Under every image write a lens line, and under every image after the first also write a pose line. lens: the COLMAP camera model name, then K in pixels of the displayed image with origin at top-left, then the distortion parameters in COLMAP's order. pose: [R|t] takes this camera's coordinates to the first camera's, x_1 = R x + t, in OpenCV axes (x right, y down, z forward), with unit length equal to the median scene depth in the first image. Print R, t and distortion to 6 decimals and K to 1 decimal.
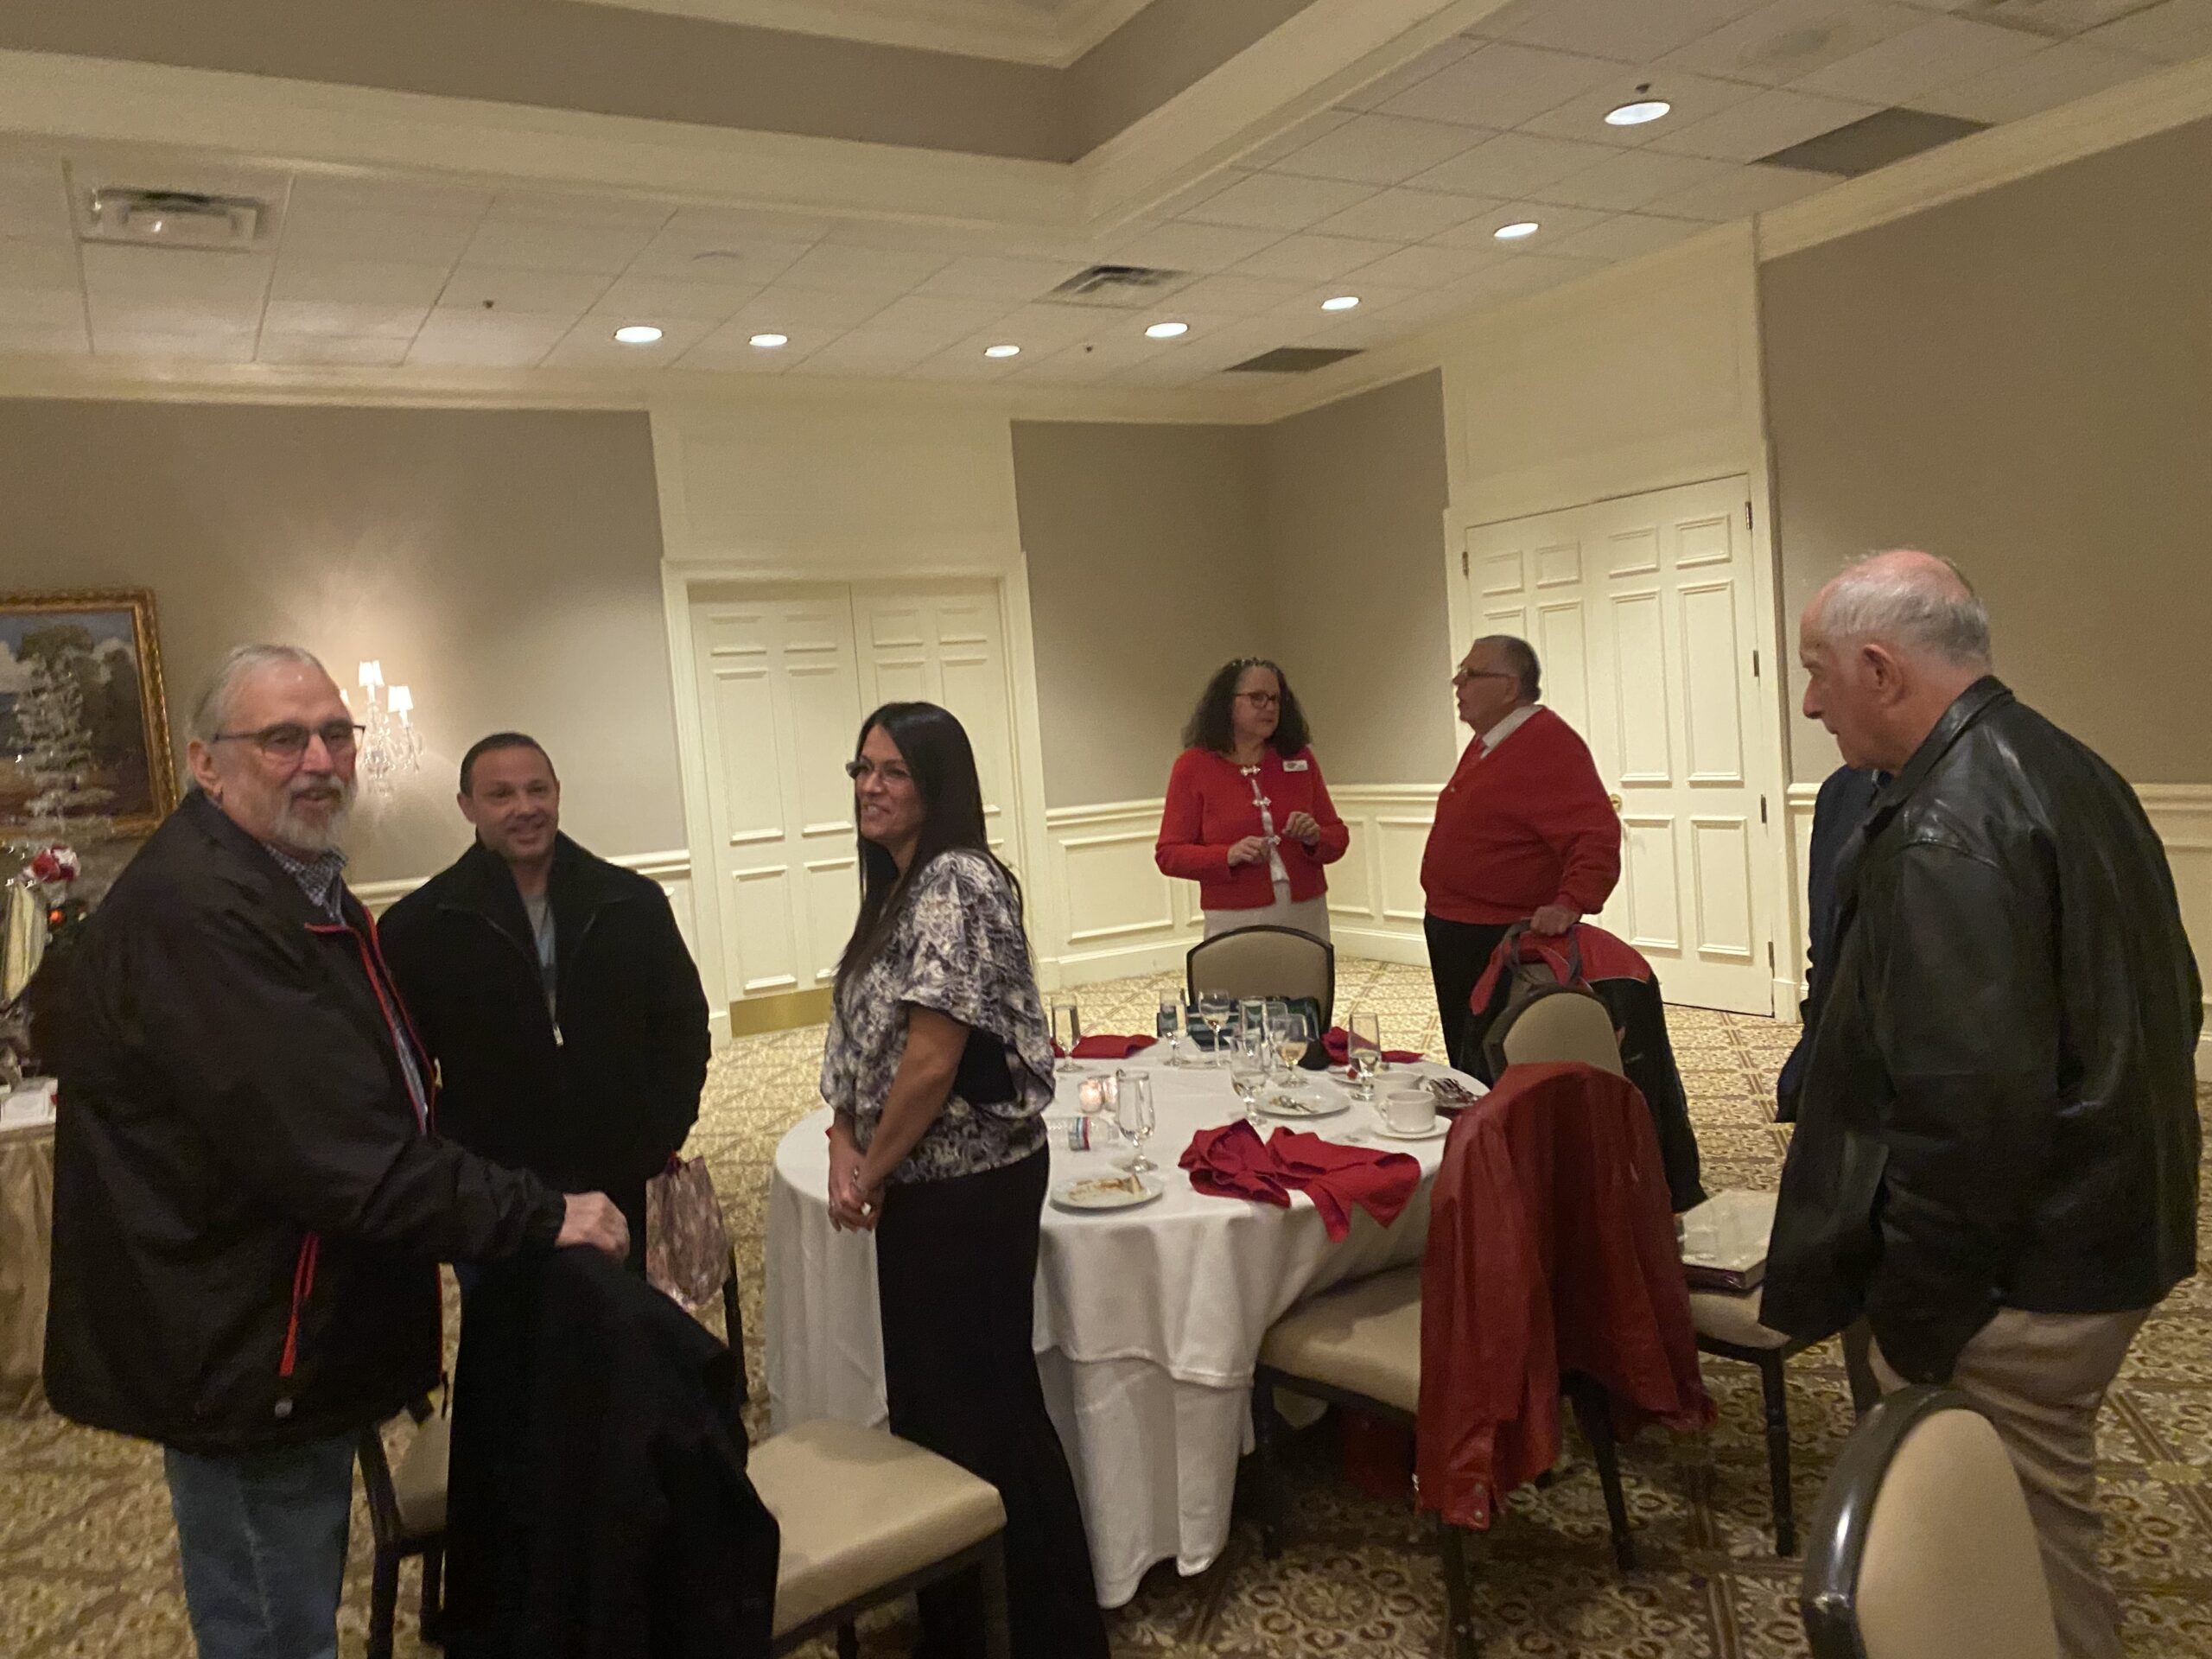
lens RADIAL K [[1698.3, 0, 1107.3], [0, 1698.3, 828.5], [0, 0, 1]] dist [-0.002131, -0.009046]
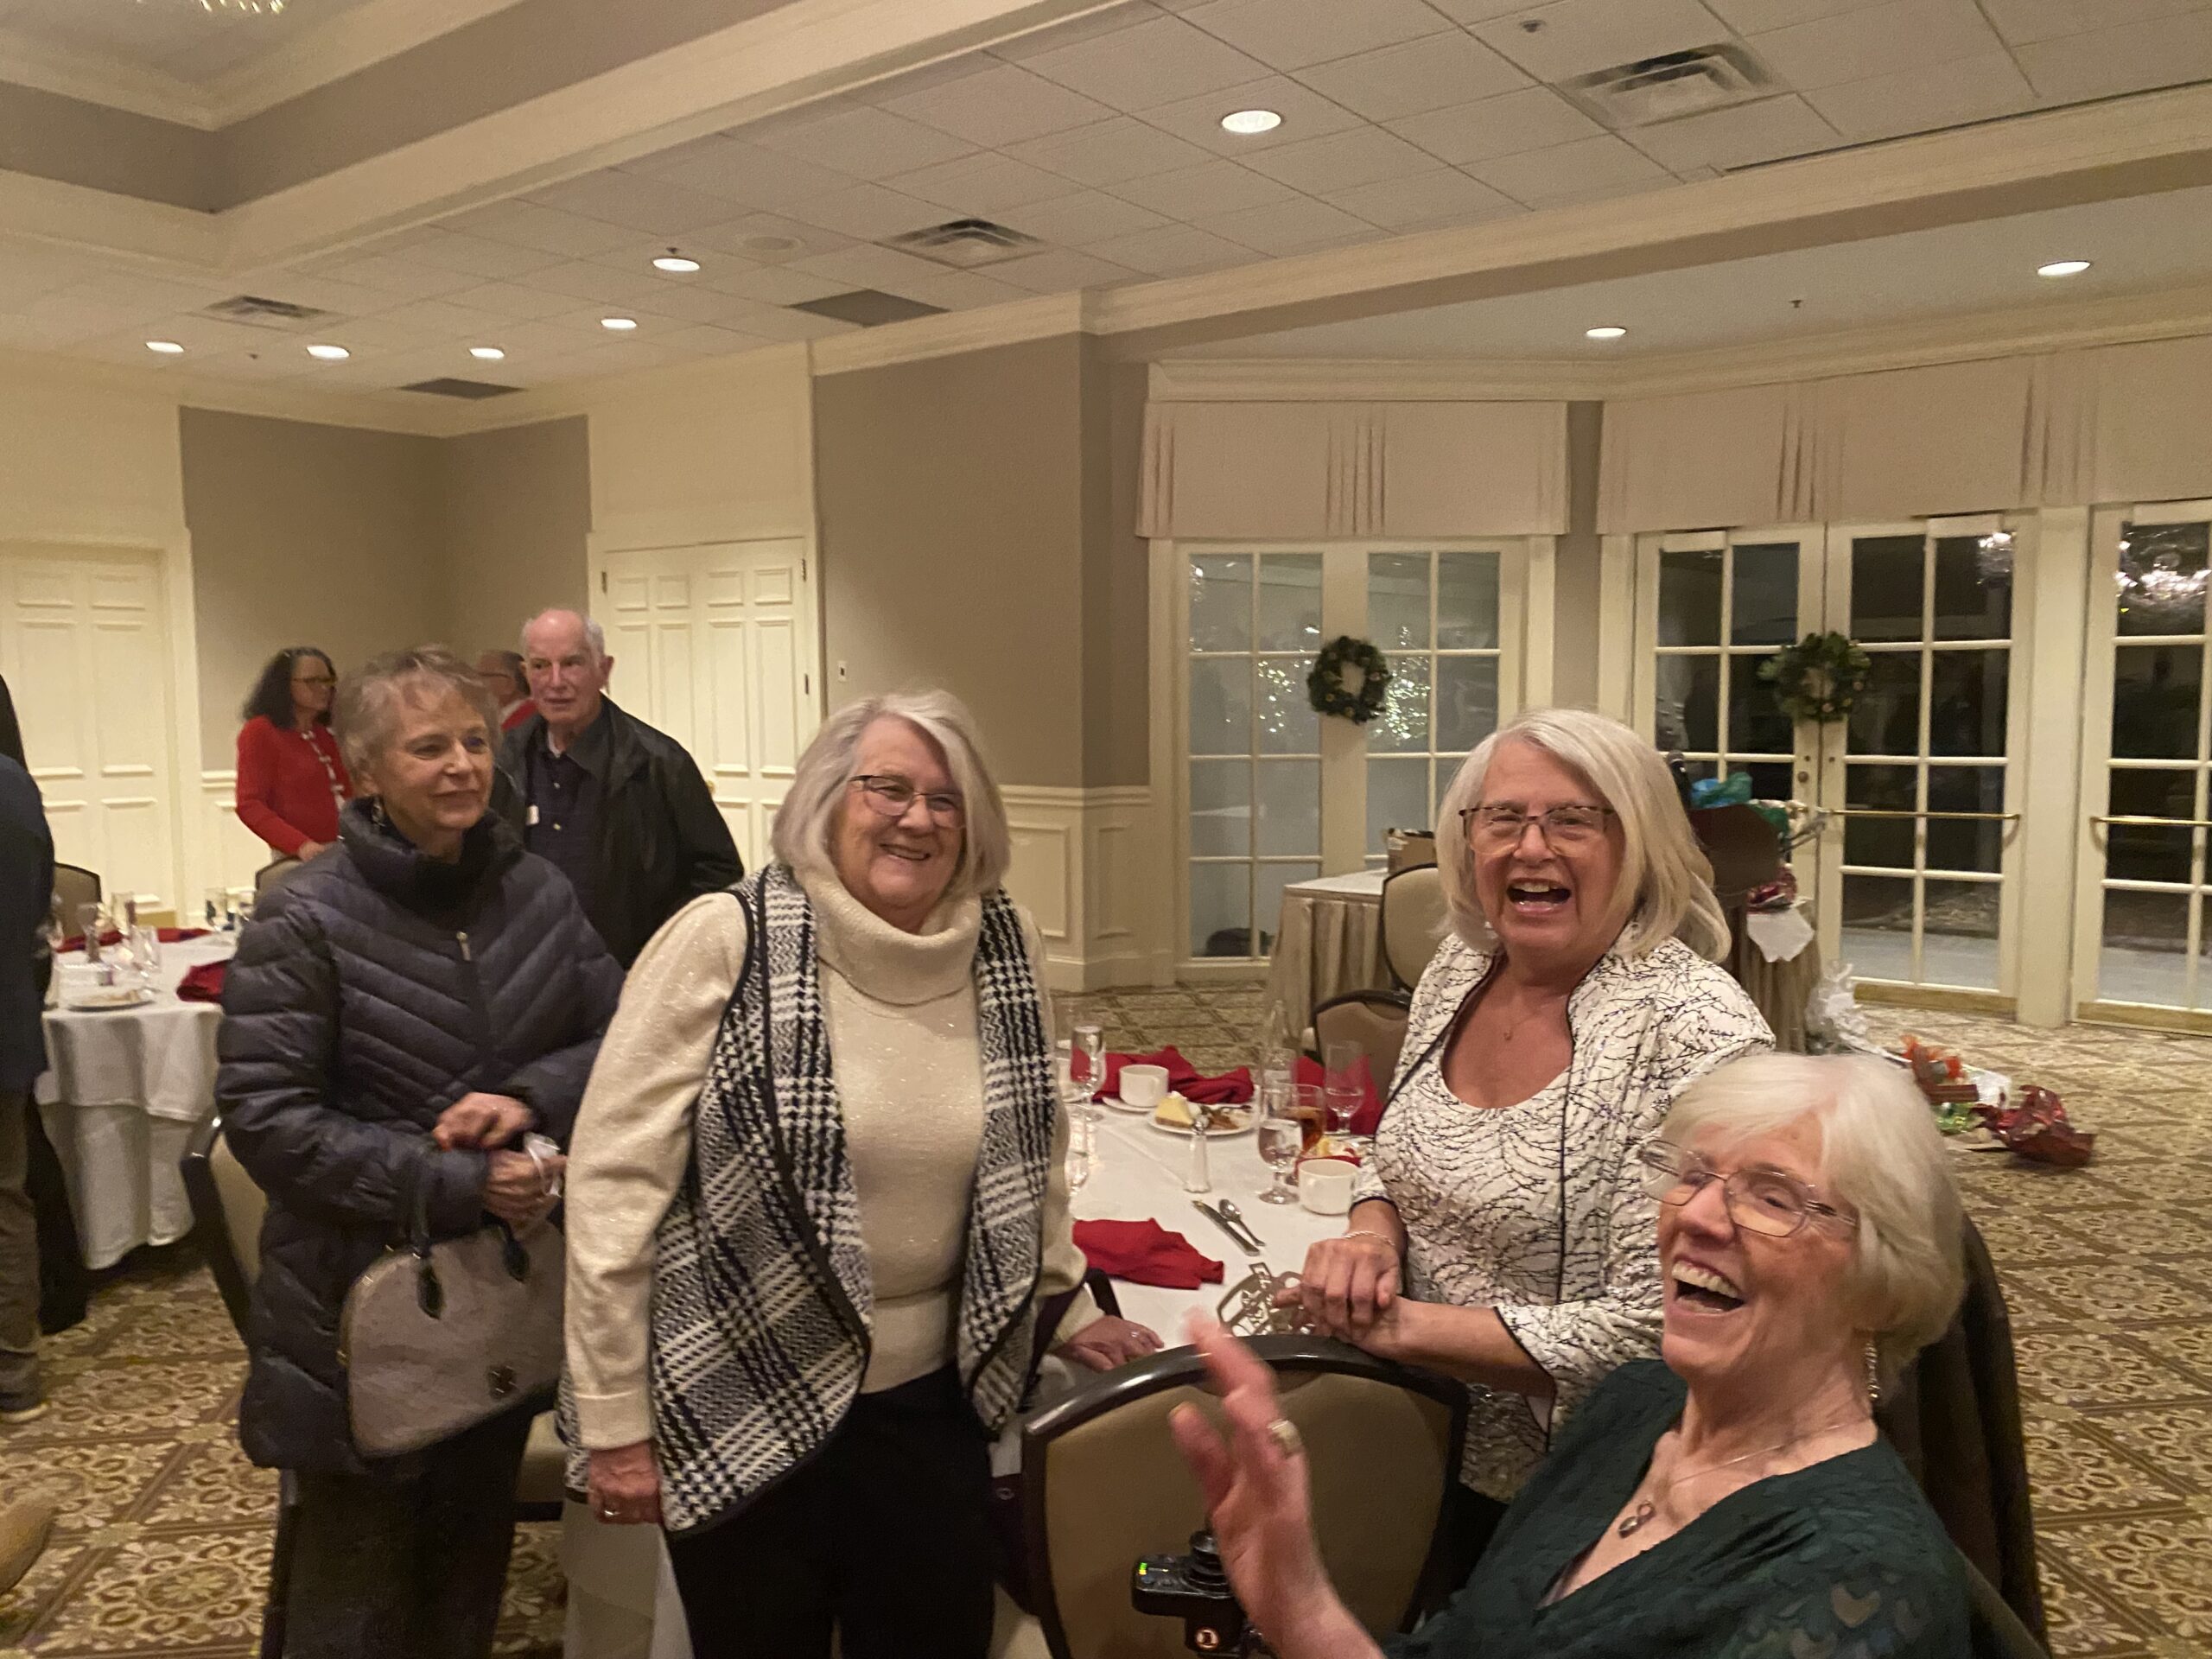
lens RADIAL K [[1698.3, 0, 1104.0], [0, 1698.3, 836.7], [0, 0, 1]] dist [-0.002131, -0.009046]
pose [[0.915143, 0.039734, 0.401166, 0.079067], [-0.040330, 0.999162, -0.006960, 0.019683], [-0.401106, -0.009810, 0.915979, -0.286972]]
